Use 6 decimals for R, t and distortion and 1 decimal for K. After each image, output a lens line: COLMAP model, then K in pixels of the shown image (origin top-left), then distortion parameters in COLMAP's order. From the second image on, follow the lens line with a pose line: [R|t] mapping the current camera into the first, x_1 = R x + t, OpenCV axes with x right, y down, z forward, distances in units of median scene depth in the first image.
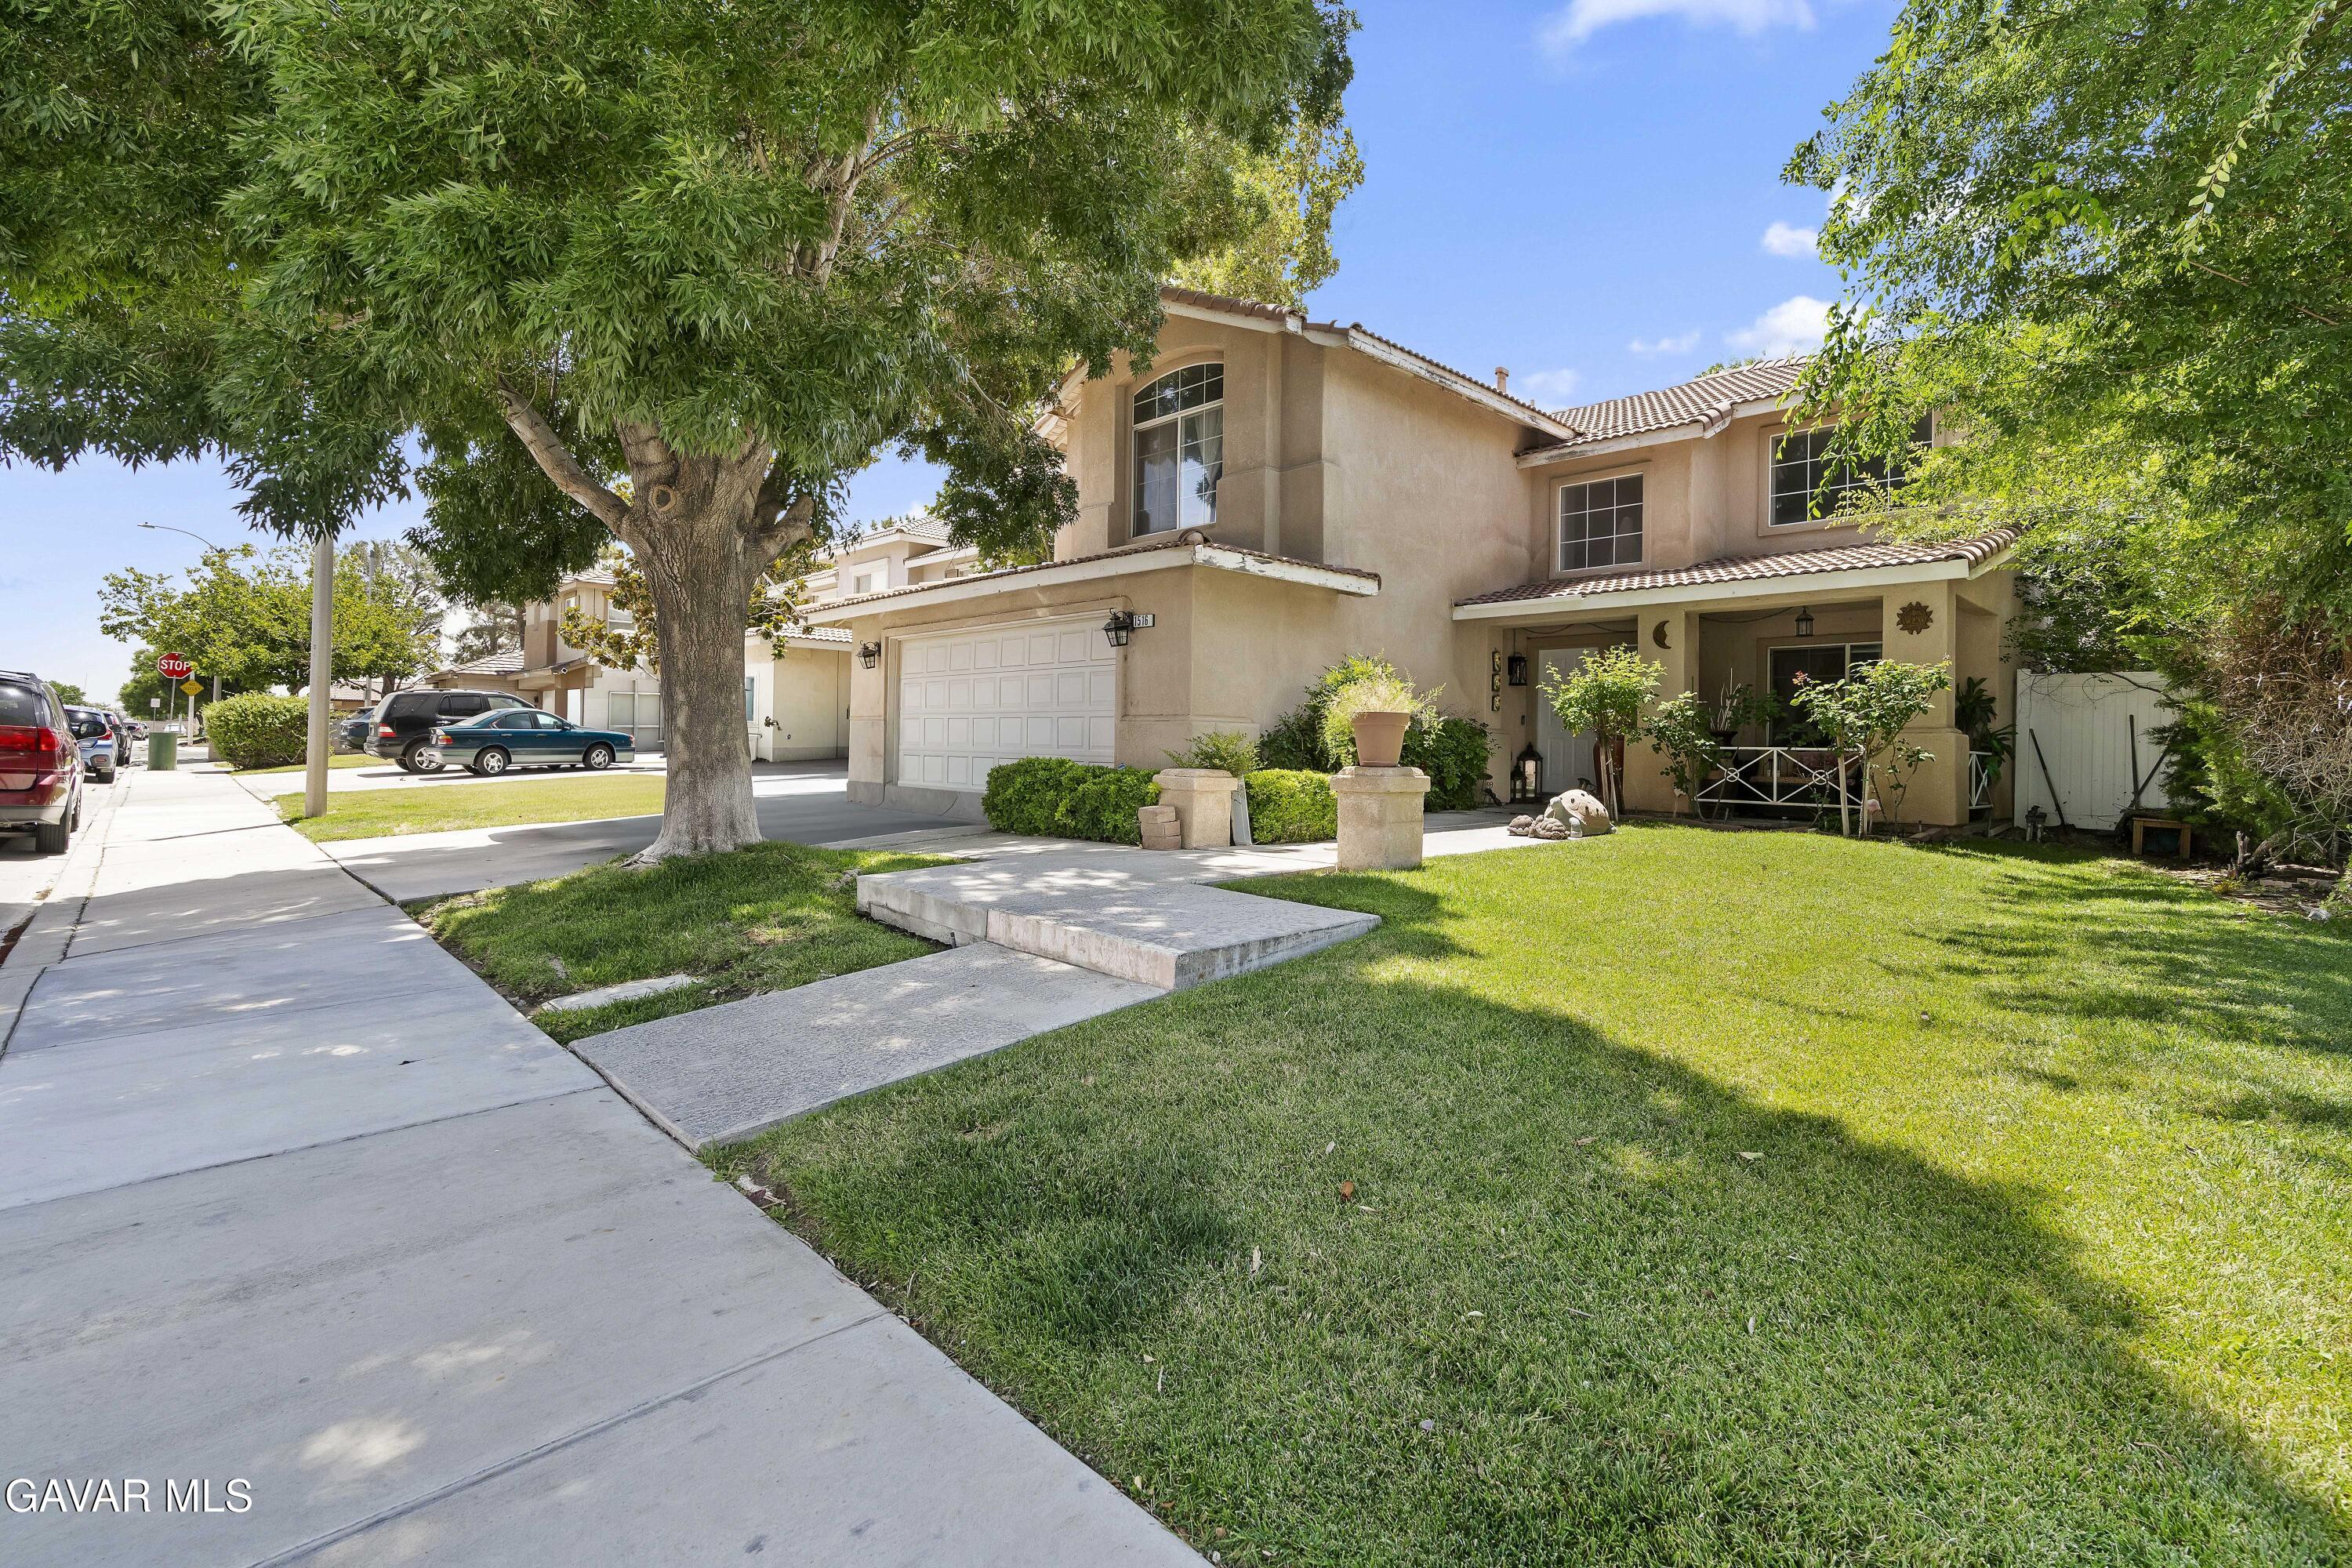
lens RADIAL K [[1093.0, 0, 1161.3], [0, 1093.0, 765.5], [0, 0, 1]] dist [-0.002861, -0.000121]
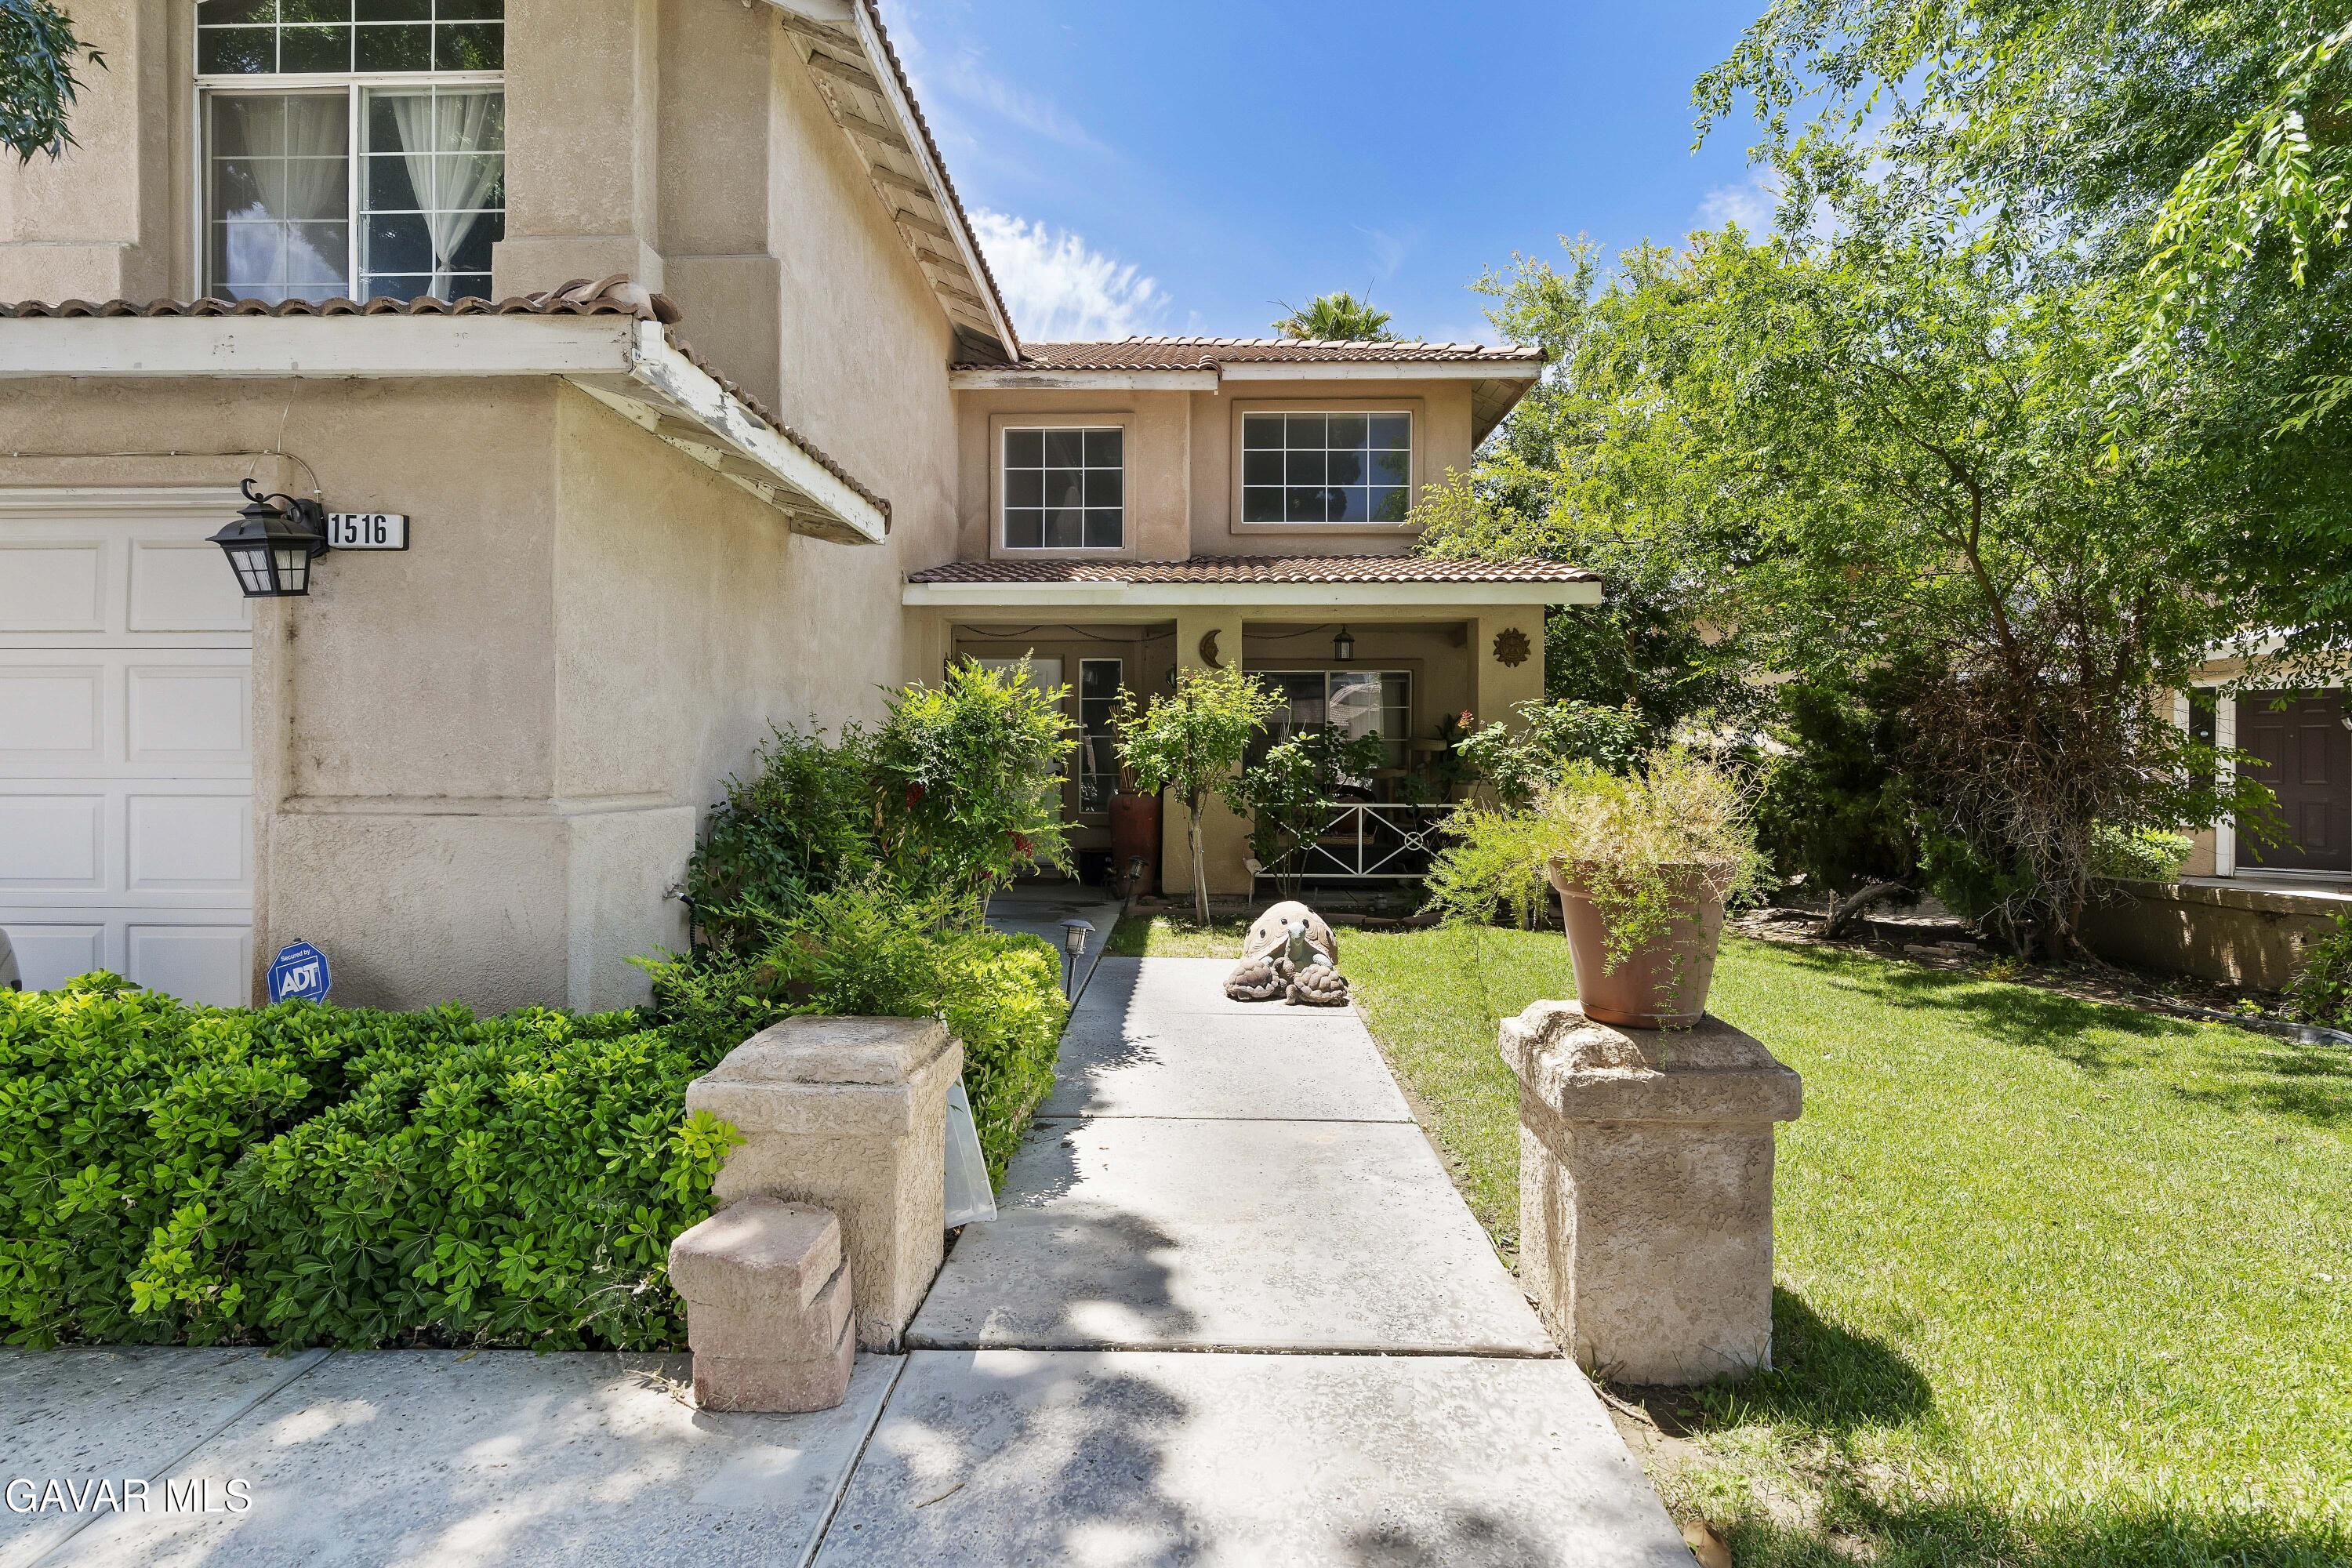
lens RADIAL K [[1093.0, 0, 1161.3], [0, 1093.0, 765.5], [0, 0, 1]] dist [-0.002861, -0.000121]
pose [[0.700972, -0.020158, 0.712904, -0.073599], [0.021710, 0.999740, 0.006922, -0.043868], [-0.712858, 0.010625, 0.701228, 0.469257]]
